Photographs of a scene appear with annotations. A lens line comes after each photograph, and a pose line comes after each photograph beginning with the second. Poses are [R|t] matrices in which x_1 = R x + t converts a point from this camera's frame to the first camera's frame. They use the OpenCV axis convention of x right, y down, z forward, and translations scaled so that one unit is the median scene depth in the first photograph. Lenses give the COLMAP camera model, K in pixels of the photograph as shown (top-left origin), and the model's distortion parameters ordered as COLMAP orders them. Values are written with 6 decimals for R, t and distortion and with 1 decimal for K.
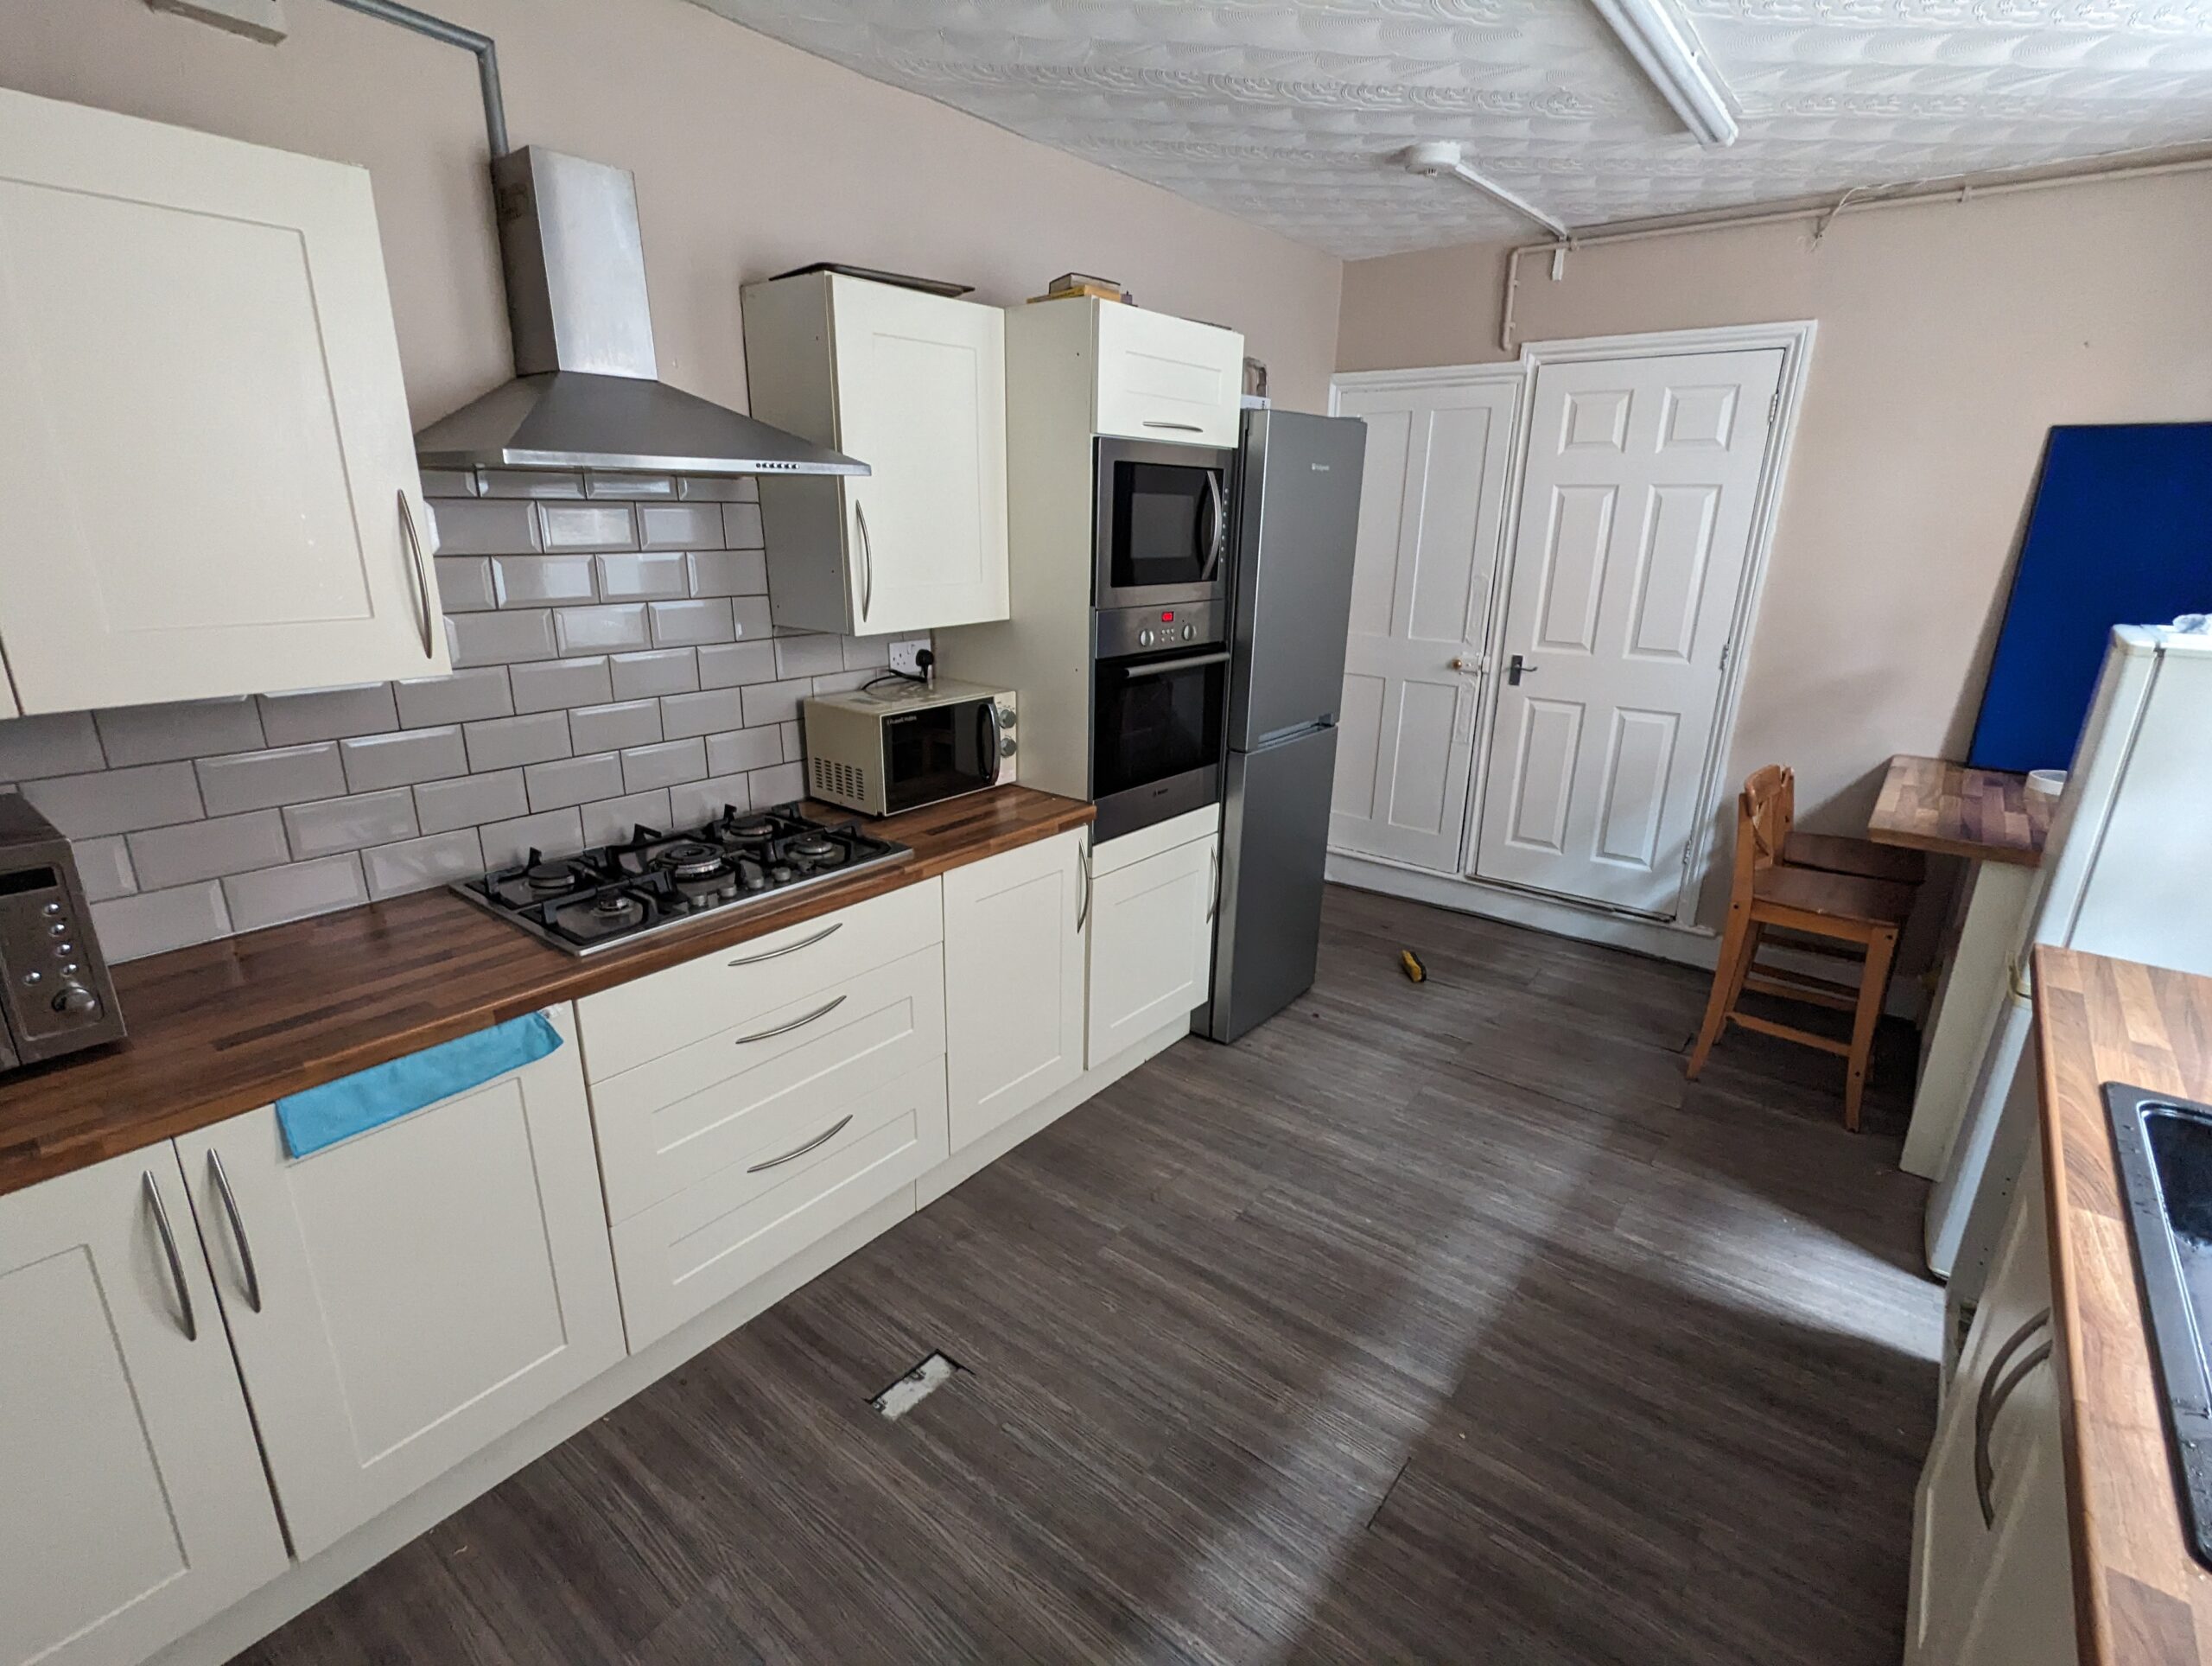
lens RADIAL K [[1045.8, 0, 1101.6], [0, 1045.8, 837.9], [0, 0, 1]] dist [0.002156, -0.000109]
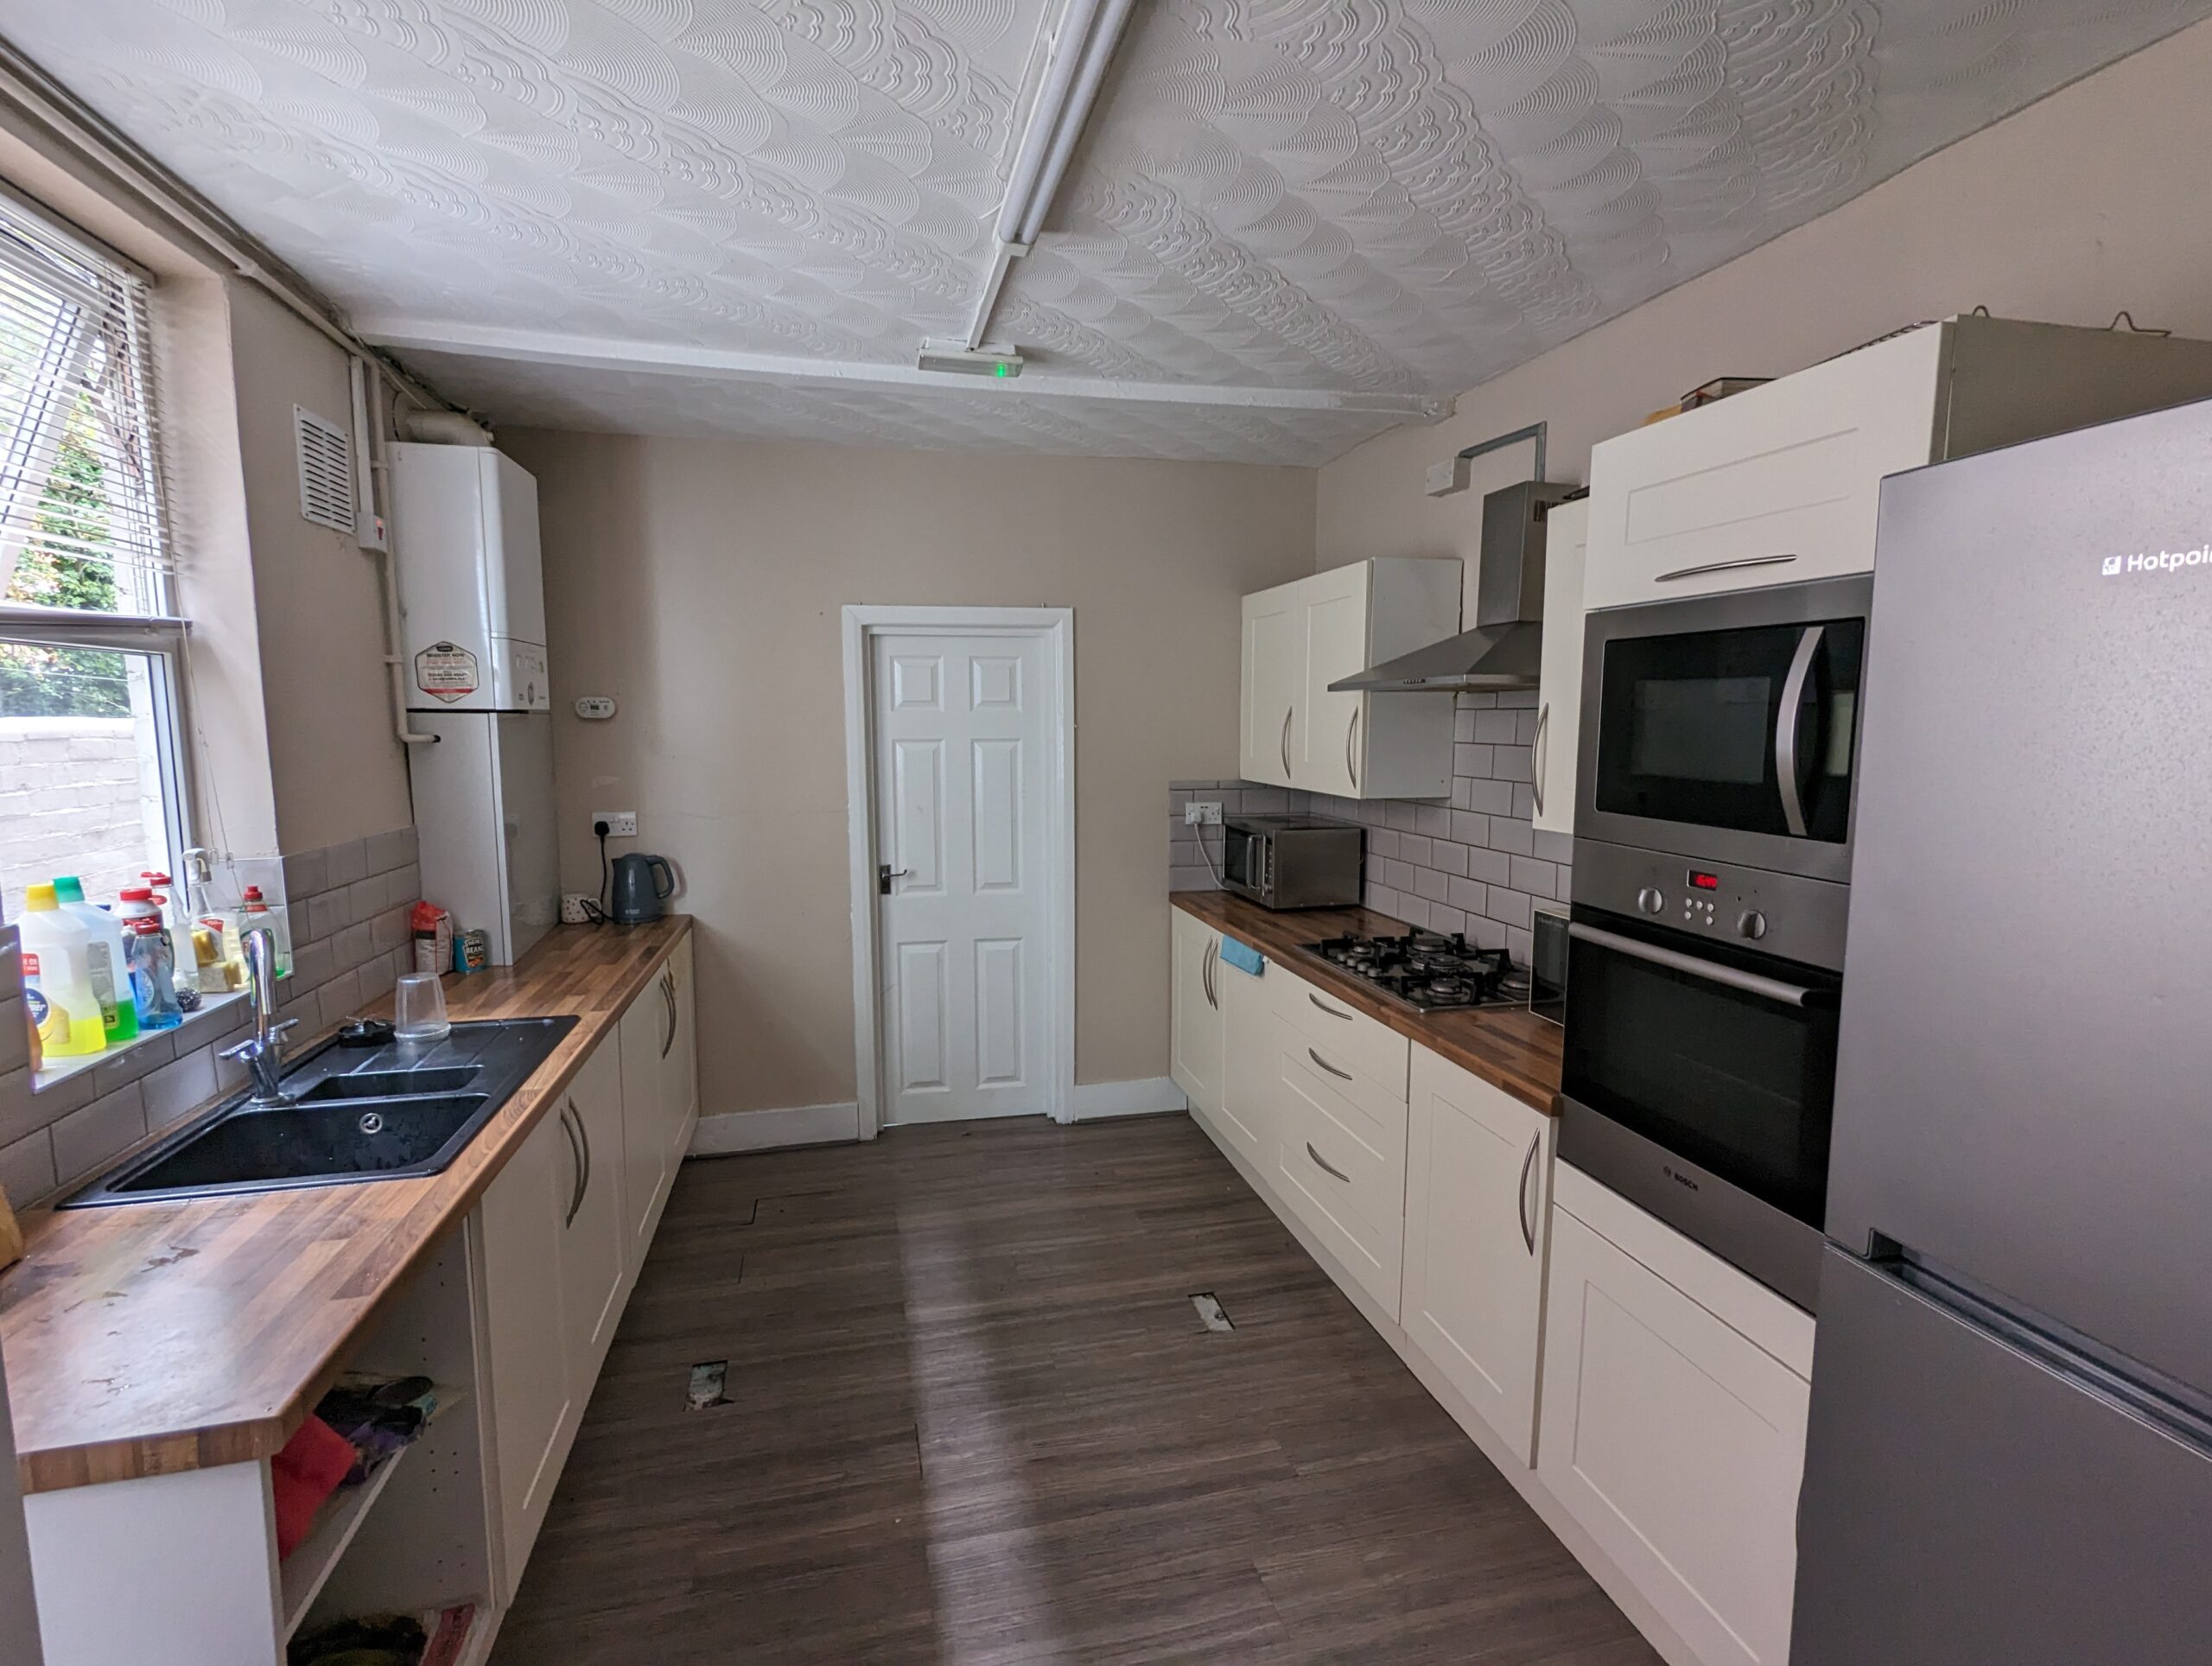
lens RADIAL K [[1045.8, 0, 1102.7], [0, 1045.8, 836.8], [0, 0, 1]] dist [0.002156, -0.000109]
pose [[-0.603510, 0.076619, -0.793666, 0.949272], [-0.247115, 0.928391, 0.277534, -0.410515], [0.758096, 0.363621, -0.541359, 1.380940]]
